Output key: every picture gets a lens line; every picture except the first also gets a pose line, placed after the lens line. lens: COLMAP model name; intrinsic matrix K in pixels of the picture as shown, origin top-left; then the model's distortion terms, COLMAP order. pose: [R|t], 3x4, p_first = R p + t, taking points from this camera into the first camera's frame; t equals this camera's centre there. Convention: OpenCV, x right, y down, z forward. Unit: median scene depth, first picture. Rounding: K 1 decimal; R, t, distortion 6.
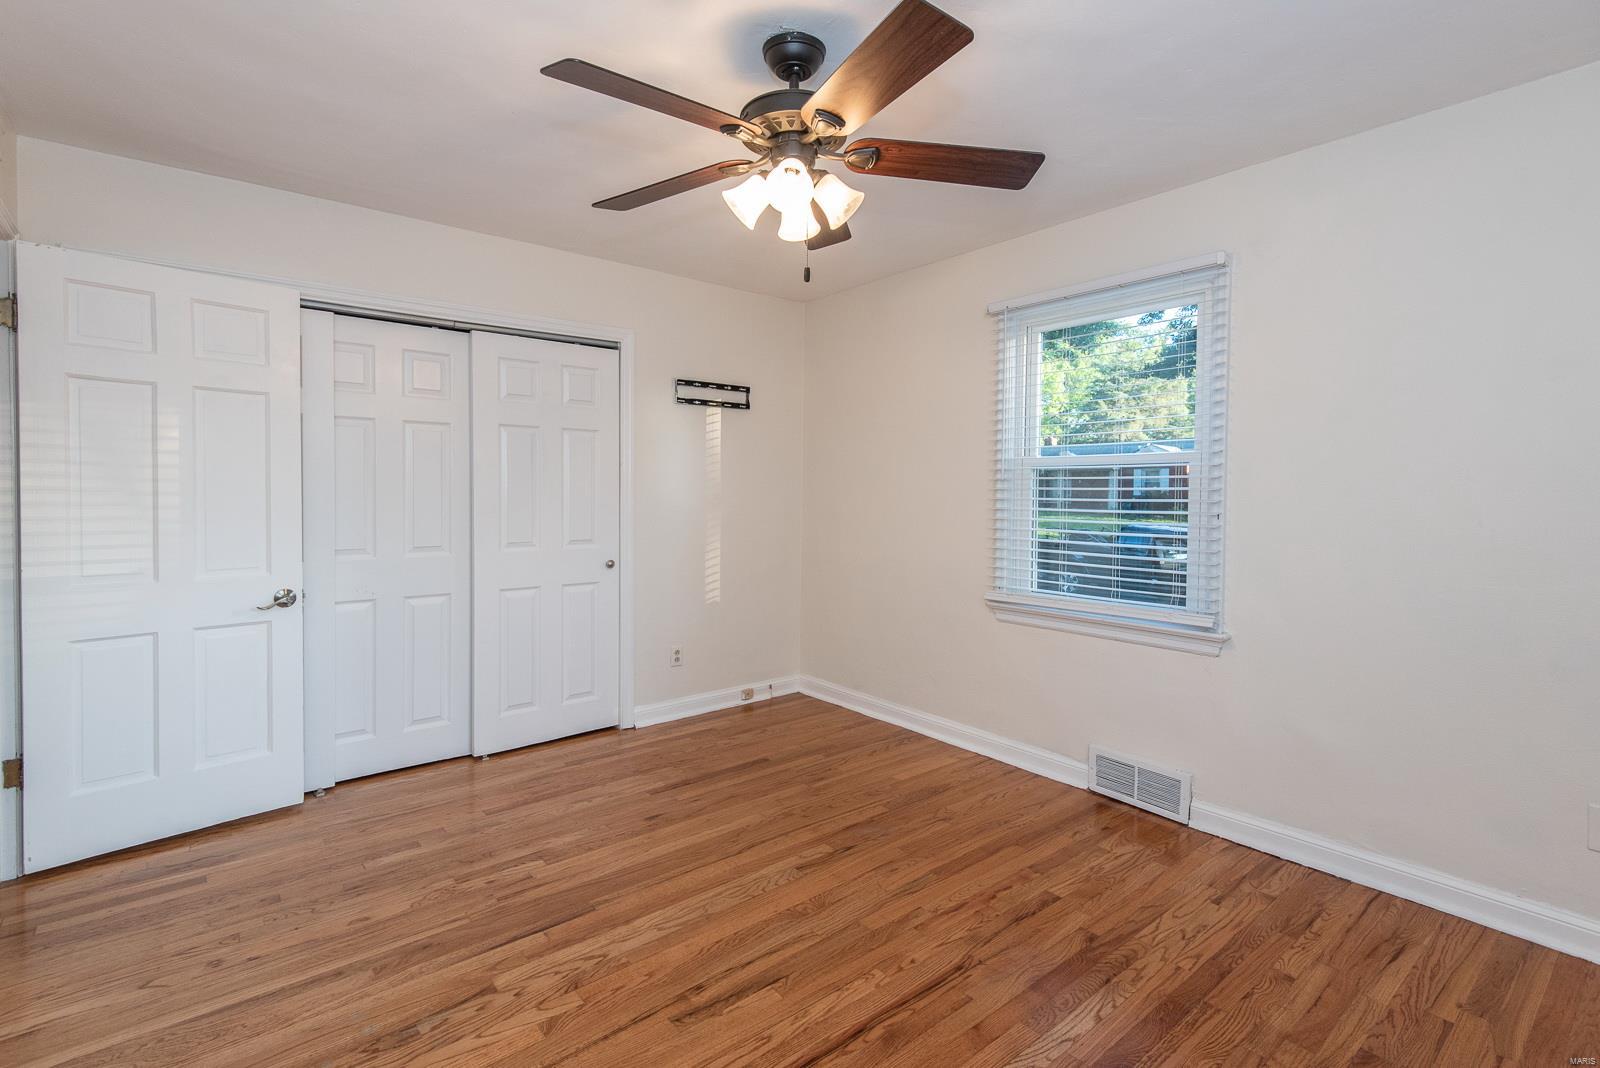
lens RADIAL K [[735.1, 0, 799.3], [0, 735.1, 519.3], [0, 0, 1]] dist [0.027736, -0.012232]
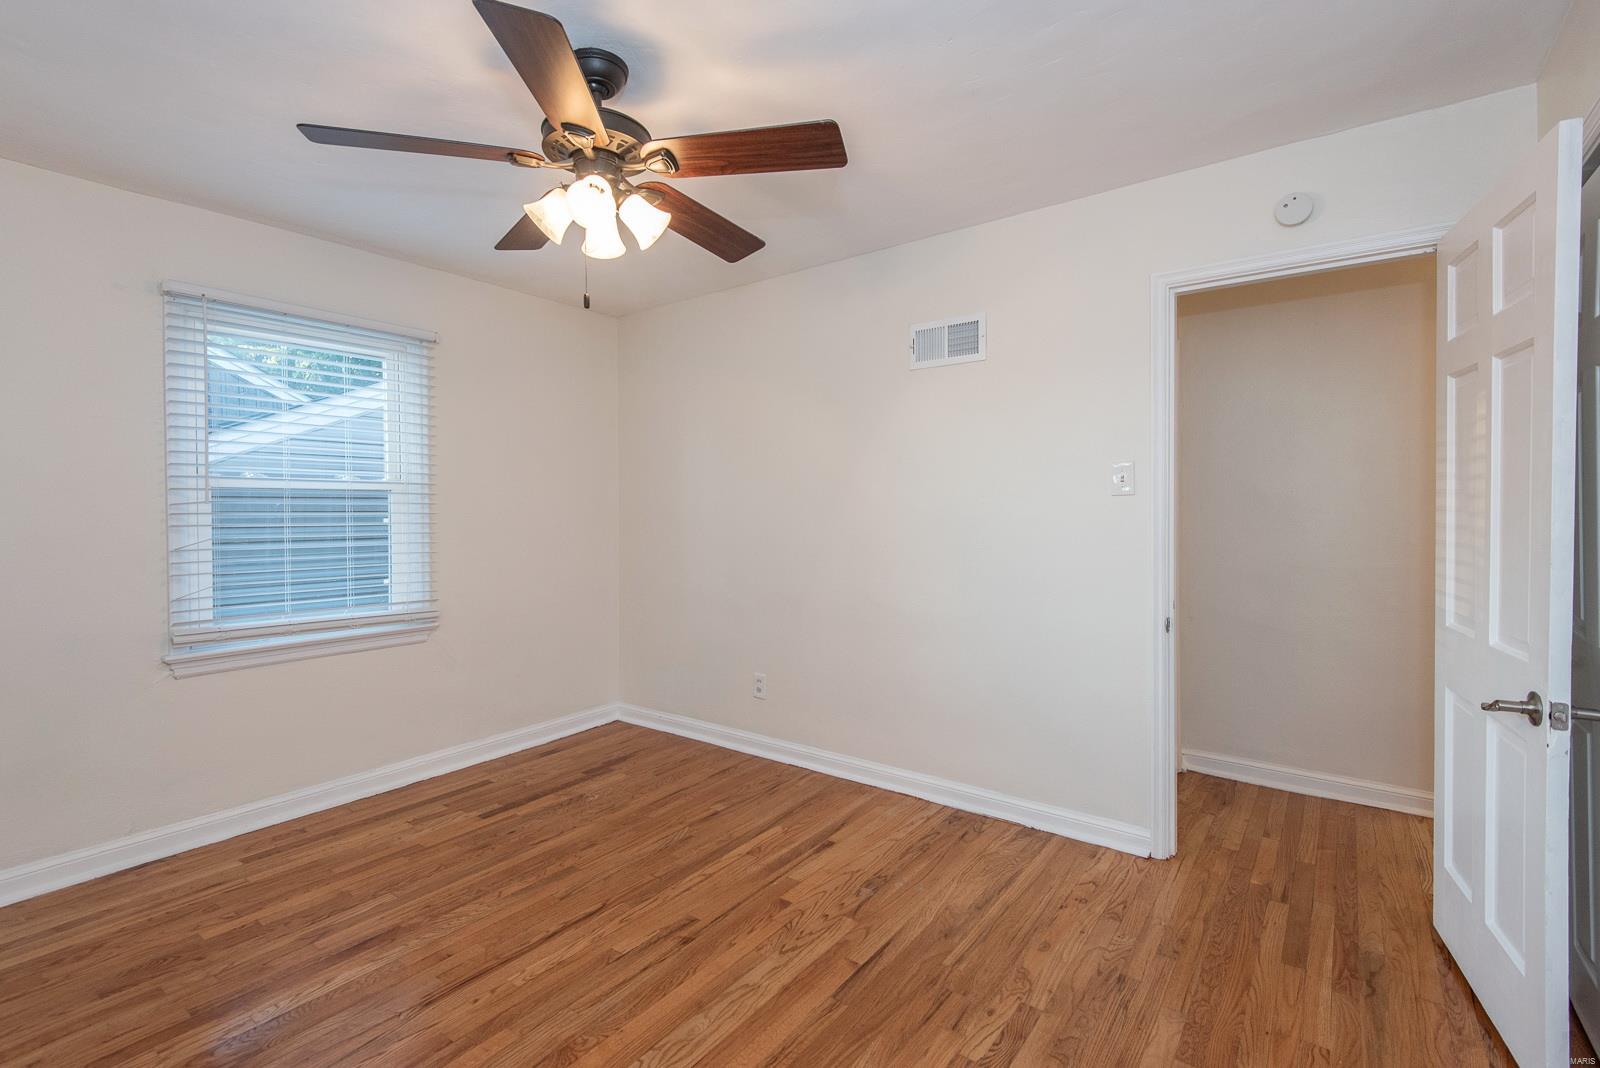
lens RADIAL K [[742.2, 0, 799.9], [0, 742.2, 508.6], [0, 0, 1]] dist [0.040657, -0.021760]
pose [[-0.971426, -0.000073, -0.237342, -0.019392], [-0.009118, 0.999273, 0.037012, -0.069188], [0.237167, 0.038118, -0.970721, 1.442012]]
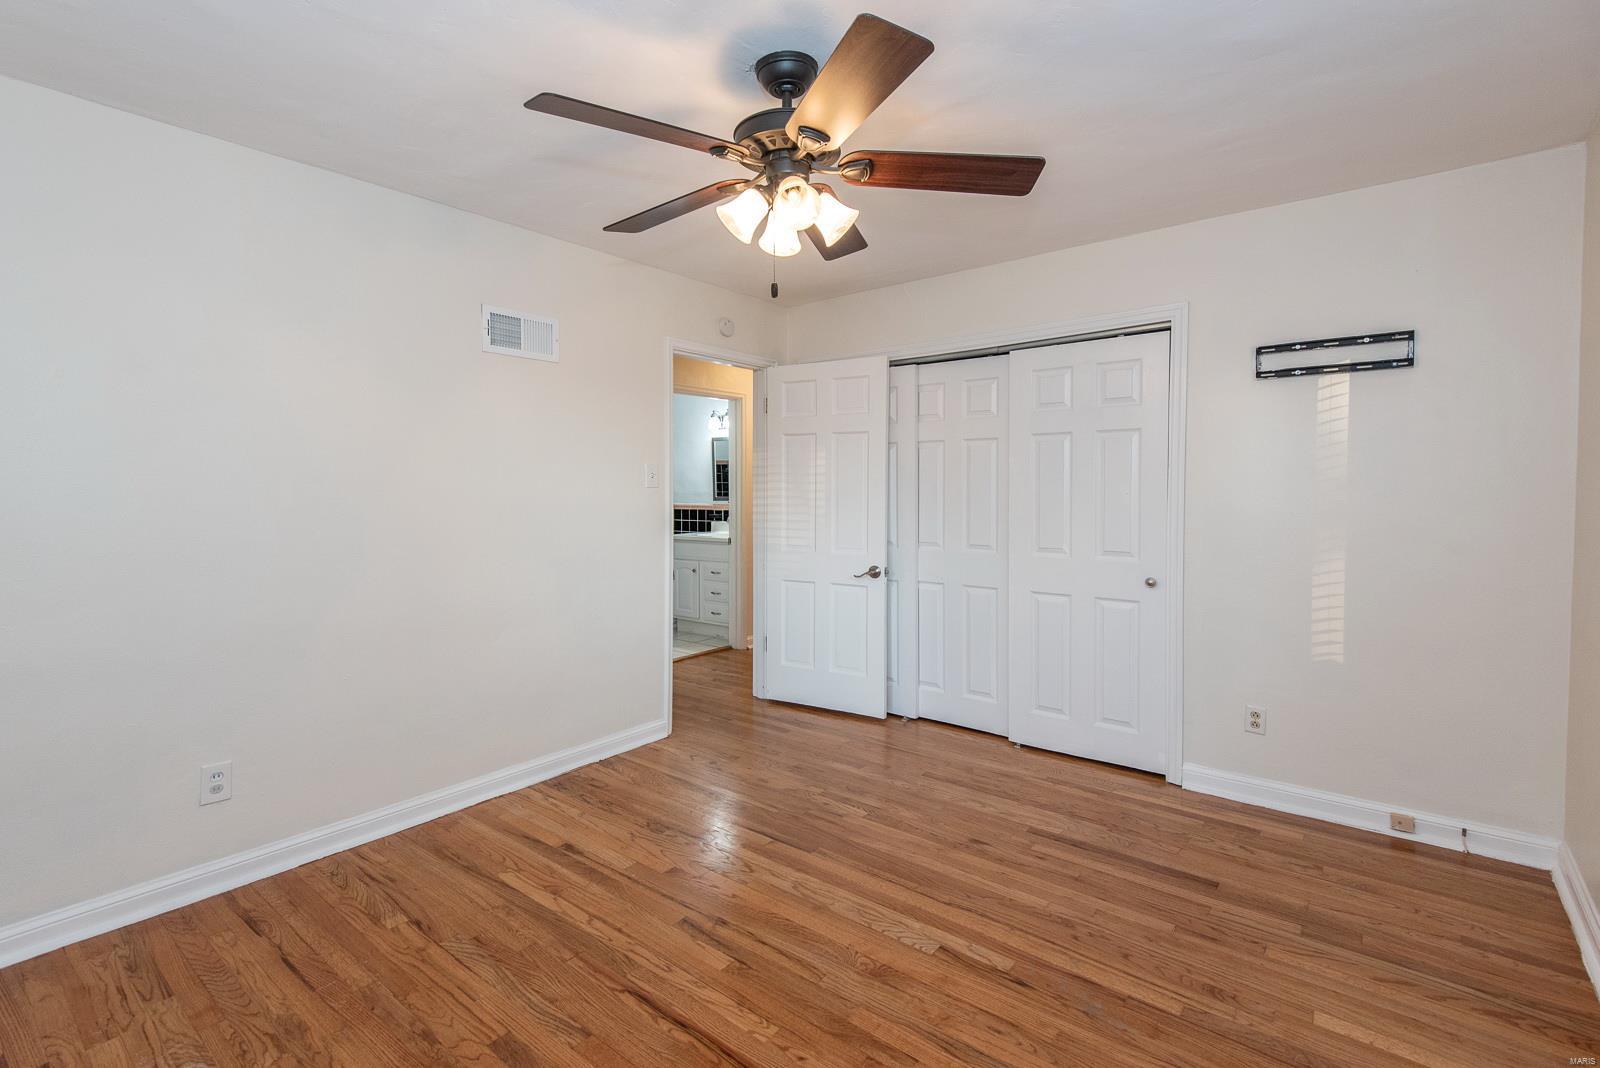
lens RADIAL K [[742.2, 0, 799.9], [0, 742.2, 508.6], [0, 0, 1]] dist [0.040657, -0.021760]
pose [[0.209225, 0.022158, -0.977616, 0.692457], [-0.033456, 0.999320, 0.015490, -0.034013], [0.977295, 0.029466, 0.209824, 0.561359]]
